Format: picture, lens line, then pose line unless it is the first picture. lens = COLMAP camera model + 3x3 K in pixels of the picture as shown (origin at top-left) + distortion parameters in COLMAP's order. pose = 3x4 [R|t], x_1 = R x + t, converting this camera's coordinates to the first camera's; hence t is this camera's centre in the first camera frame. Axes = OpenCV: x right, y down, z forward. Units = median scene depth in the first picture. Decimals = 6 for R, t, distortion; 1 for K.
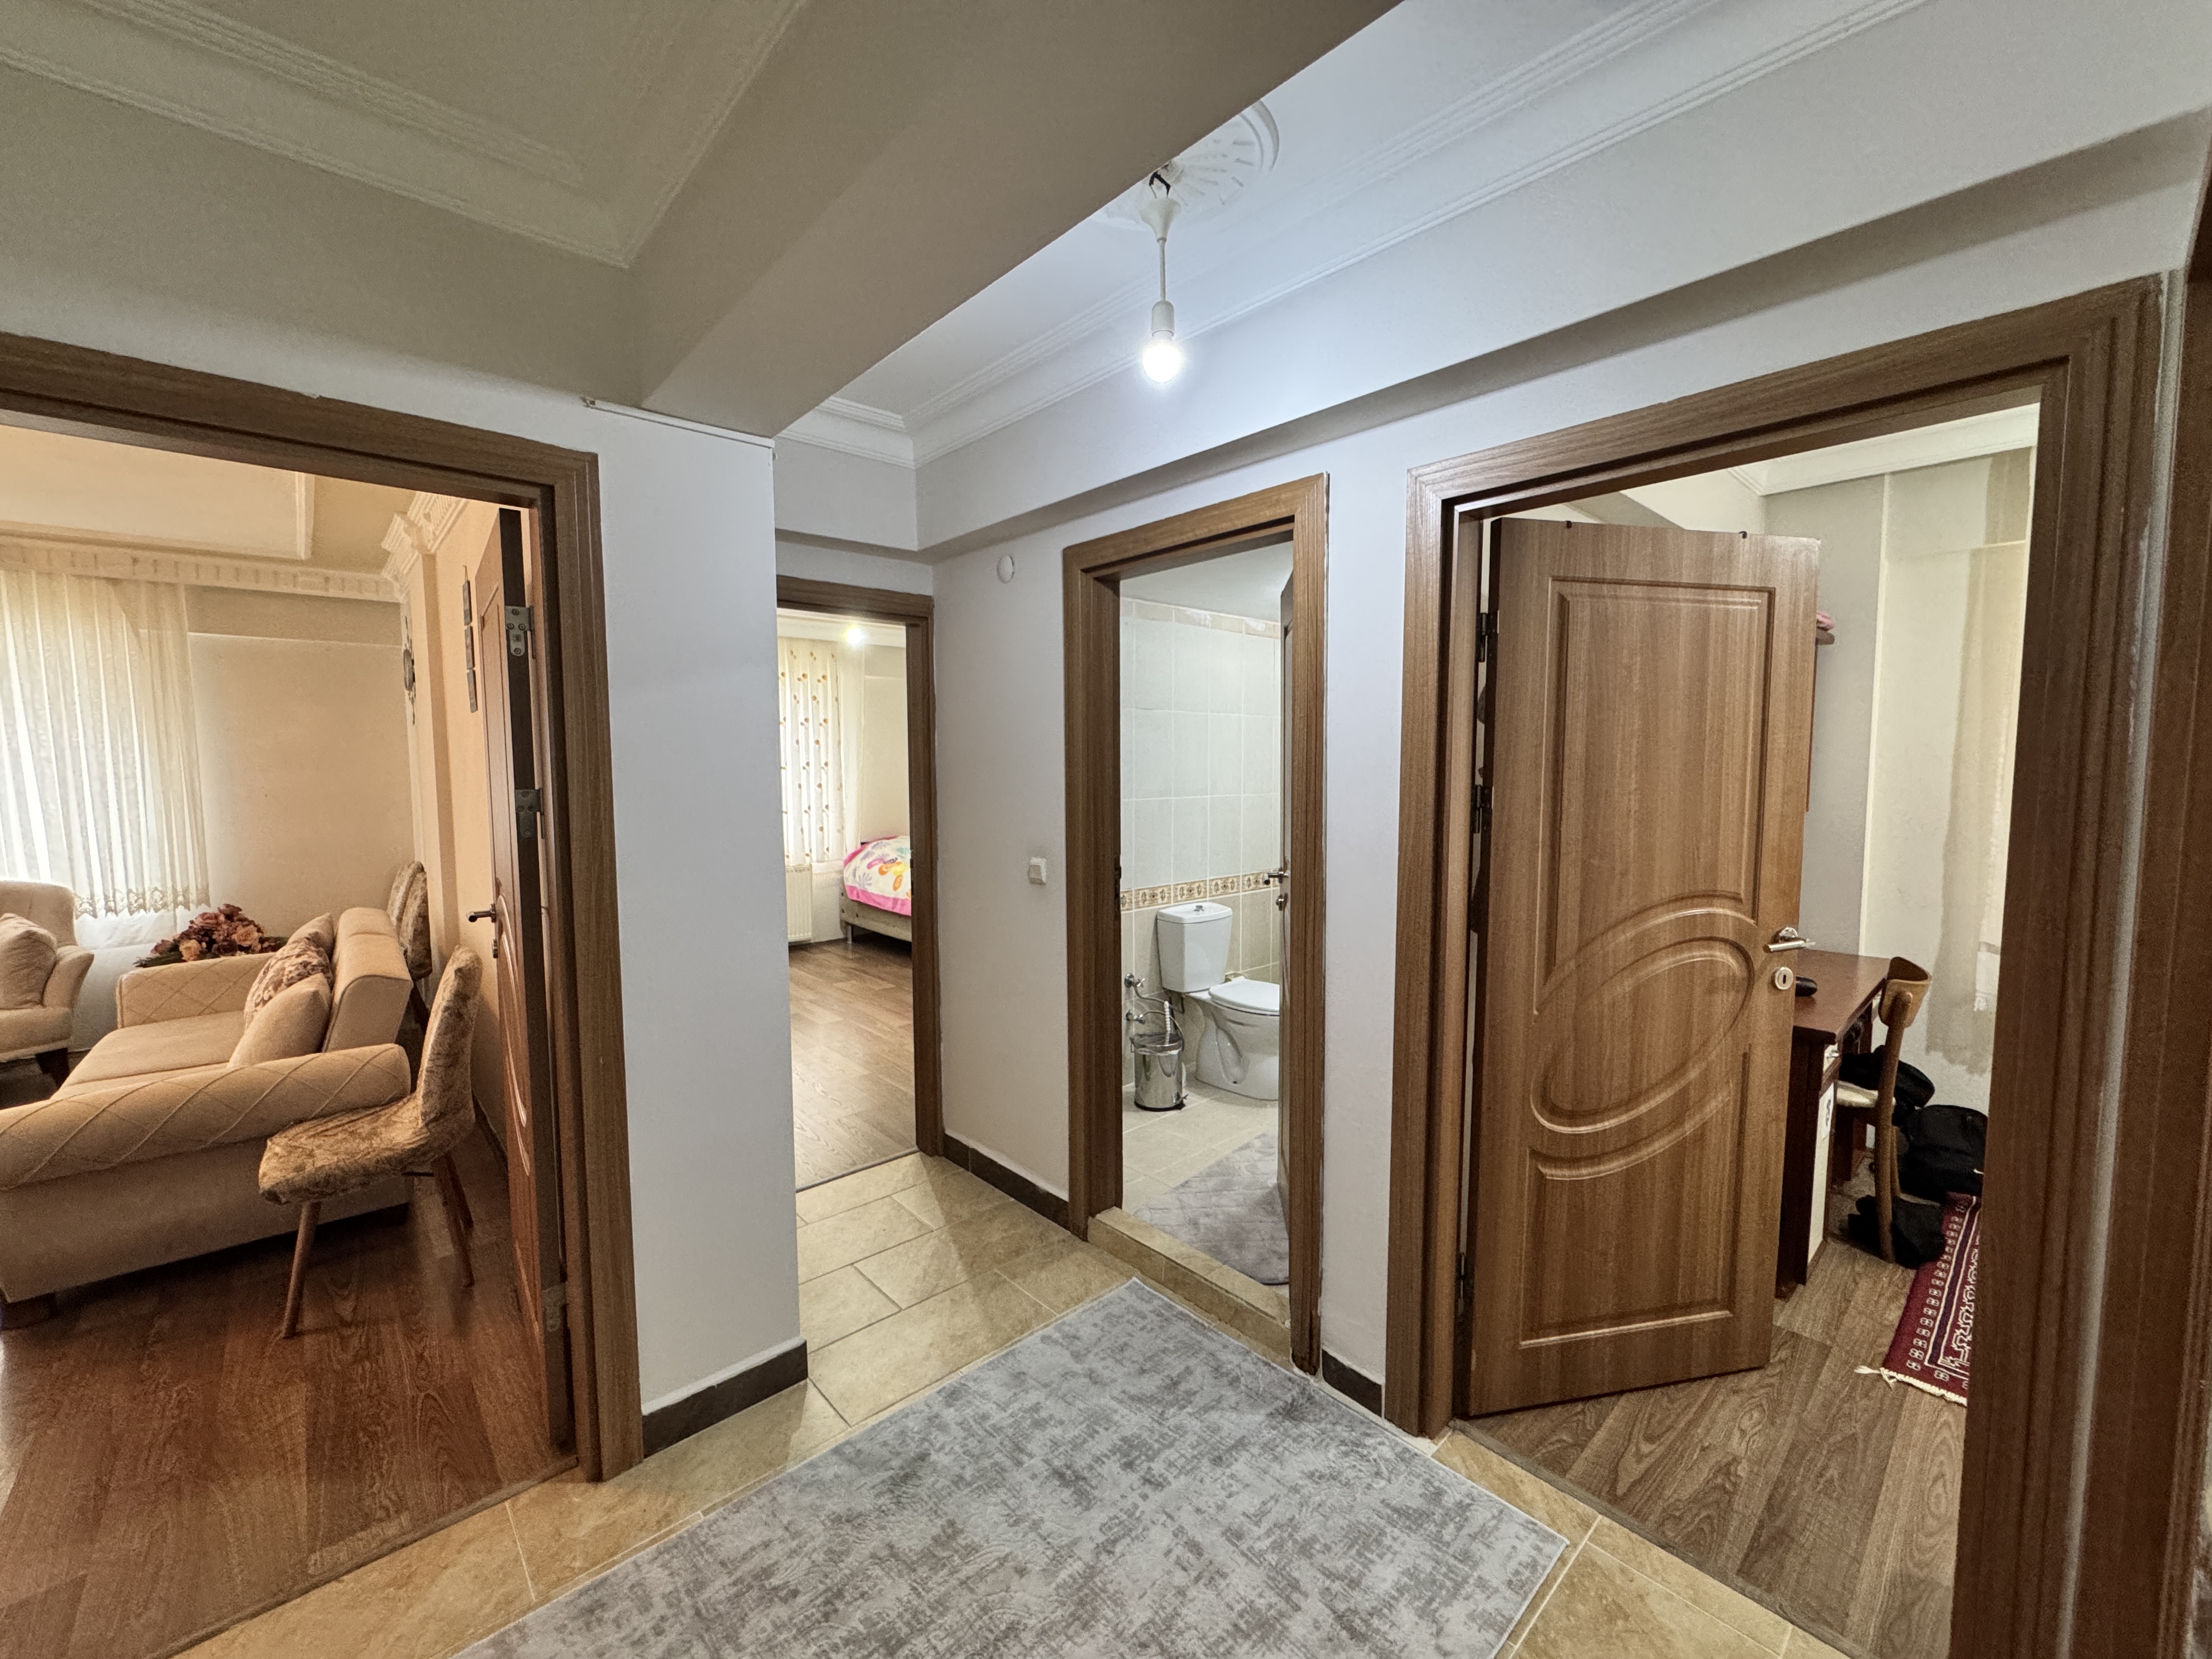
lens RADIAL K [[882.3, 0, 1104.1], [0, 882.3, 827.4], [0, 0, 1]] dist [-0.000770, -0.000605]
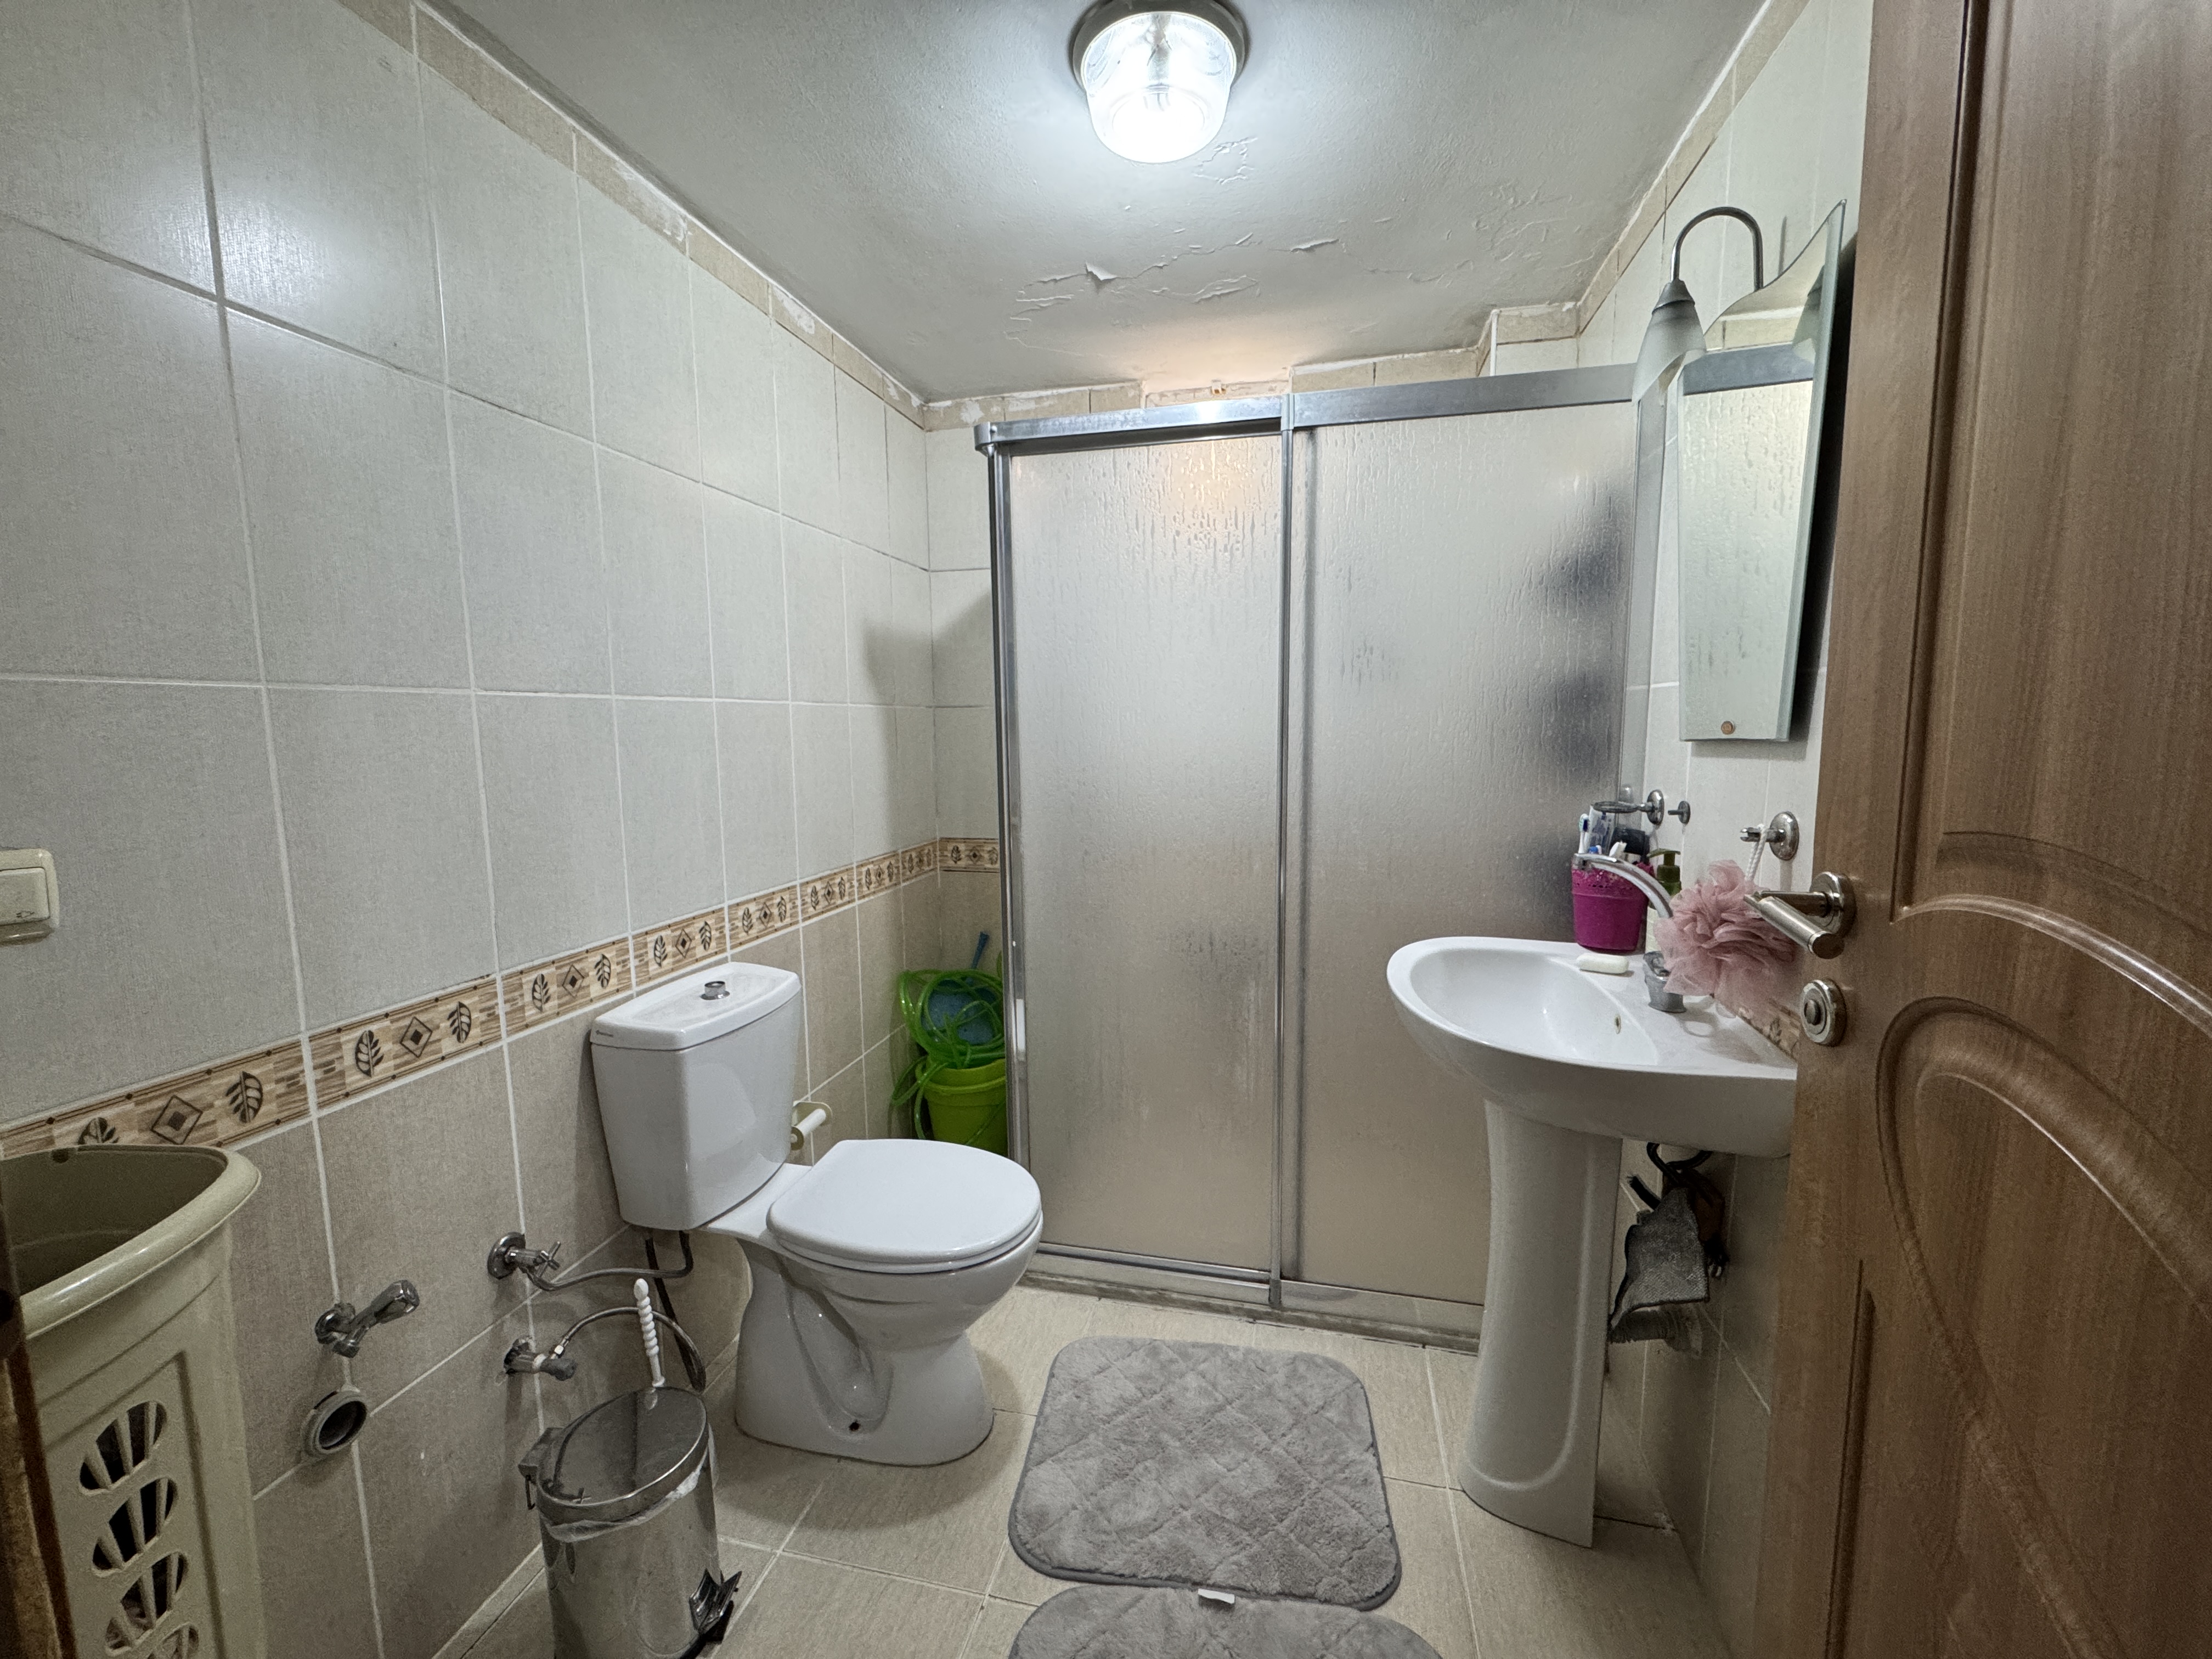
lens RADIAL K [[882.3, 0, 1104.1], [0, 882.3, 827.4], [0, 0, 1]] dist [-0.000770, -0.000605]
pose [[0.829903, -0.070951, 0.553377, 0.041488], [0.052839, 0.997418, 0.048641, 0.011648], [-0.555399, -0.011128, 0.831509, 0.591387]]
